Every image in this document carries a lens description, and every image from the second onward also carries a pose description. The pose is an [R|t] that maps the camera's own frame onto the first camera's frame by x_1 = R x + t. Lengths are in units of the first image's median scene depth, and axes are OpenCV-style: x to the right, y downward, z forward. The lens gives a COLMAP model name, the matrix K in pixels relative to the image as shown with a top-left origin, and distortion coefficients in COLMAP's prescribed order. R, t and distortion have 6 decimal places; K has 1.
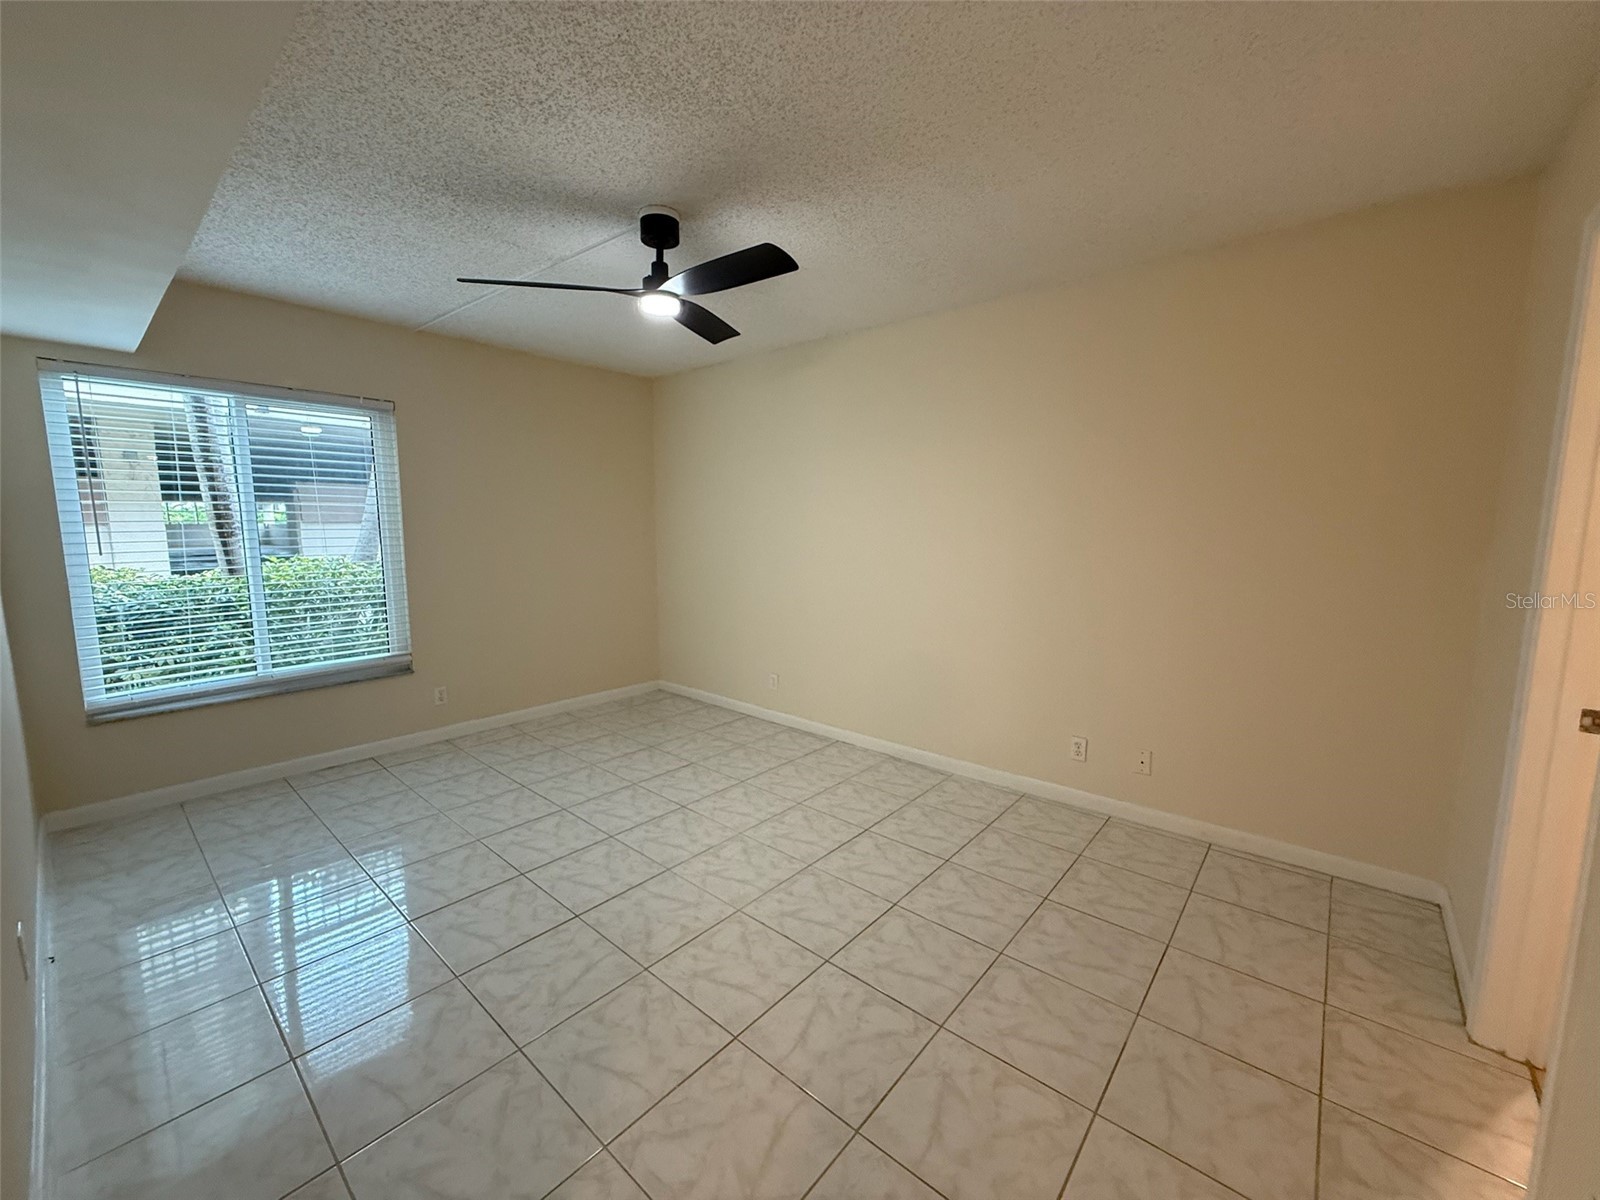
lens RADIAL K [[636.9, 0, 793.7], [0, 636.9, 599.6], [0, 0, 1]] dist [-0.000525, 0.000174]
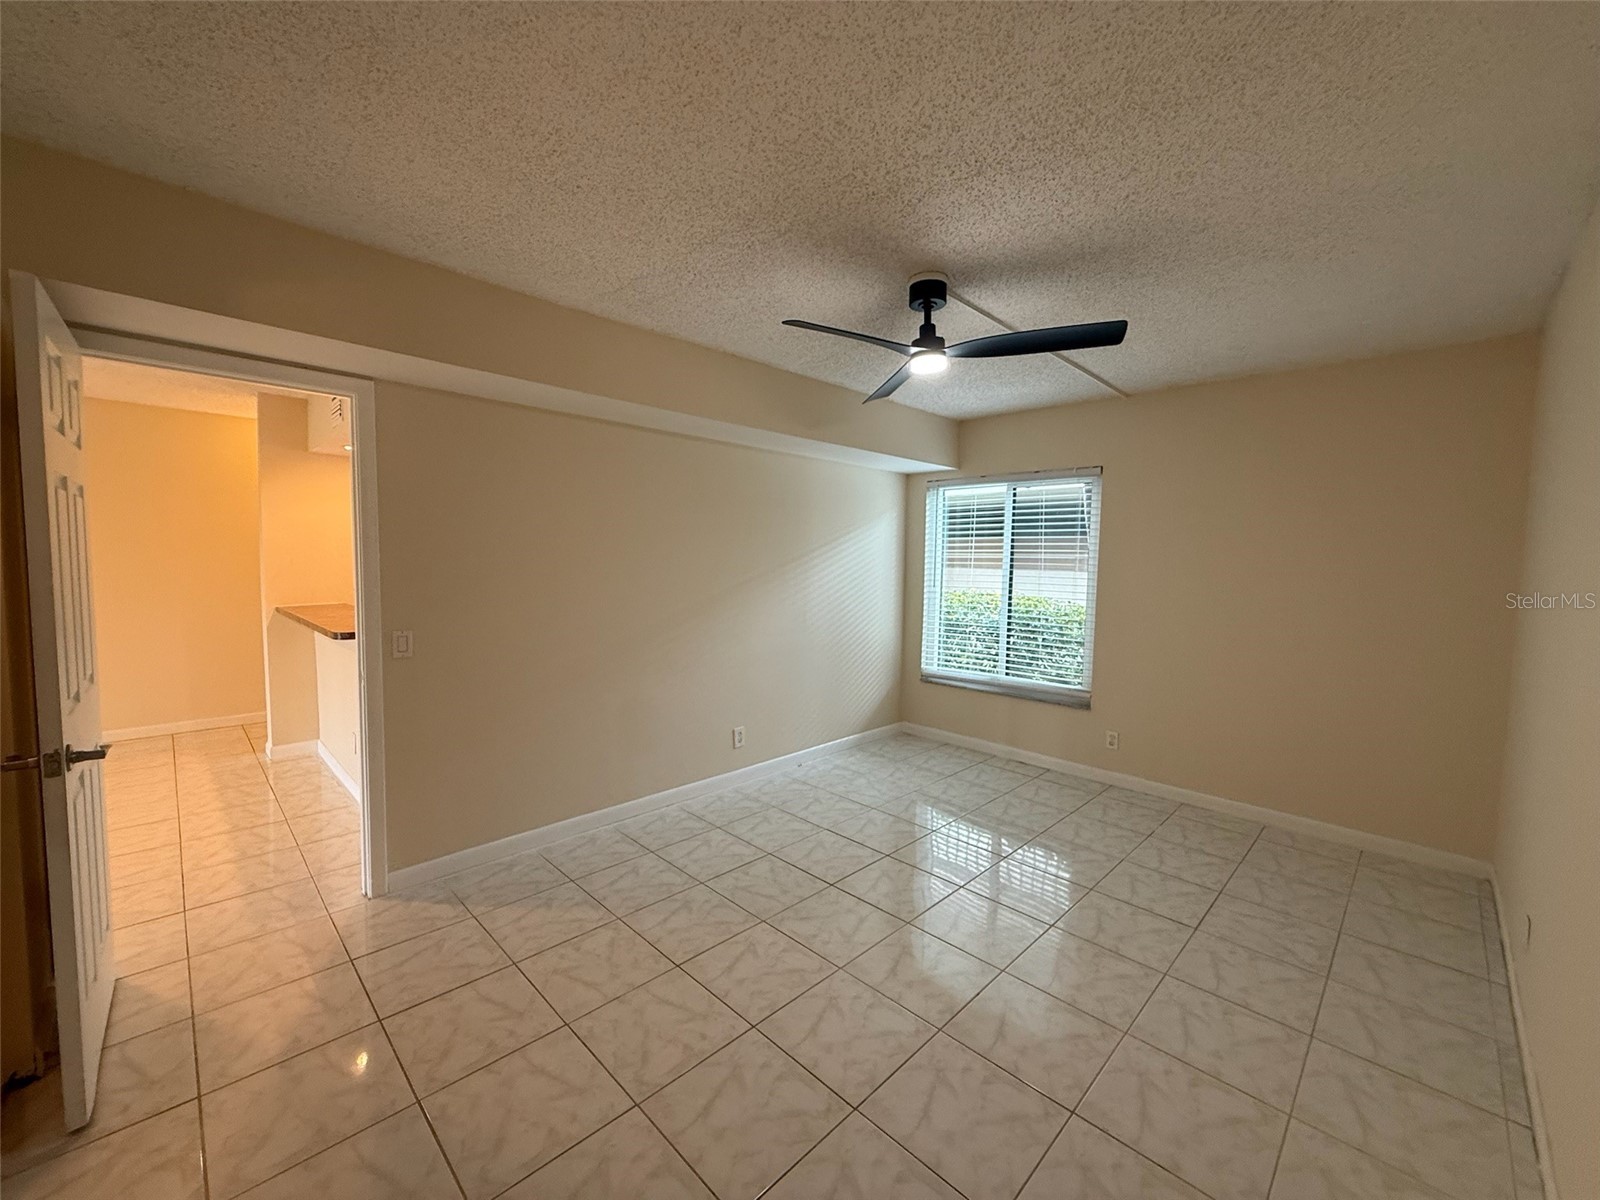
lens RADIAL K [[636.9, 0, 794.1], [0, 636.9, 599.7], [0, 0, 1]] dist [-0.000525, 0.000174]
pose [[-0.080788, 0.055266, -0.995198, 0.541534], [-0.140593, 0.987847, 0.066271, -0.075023], [0.986766, 0.145272, -0.072036, 0.585798]]
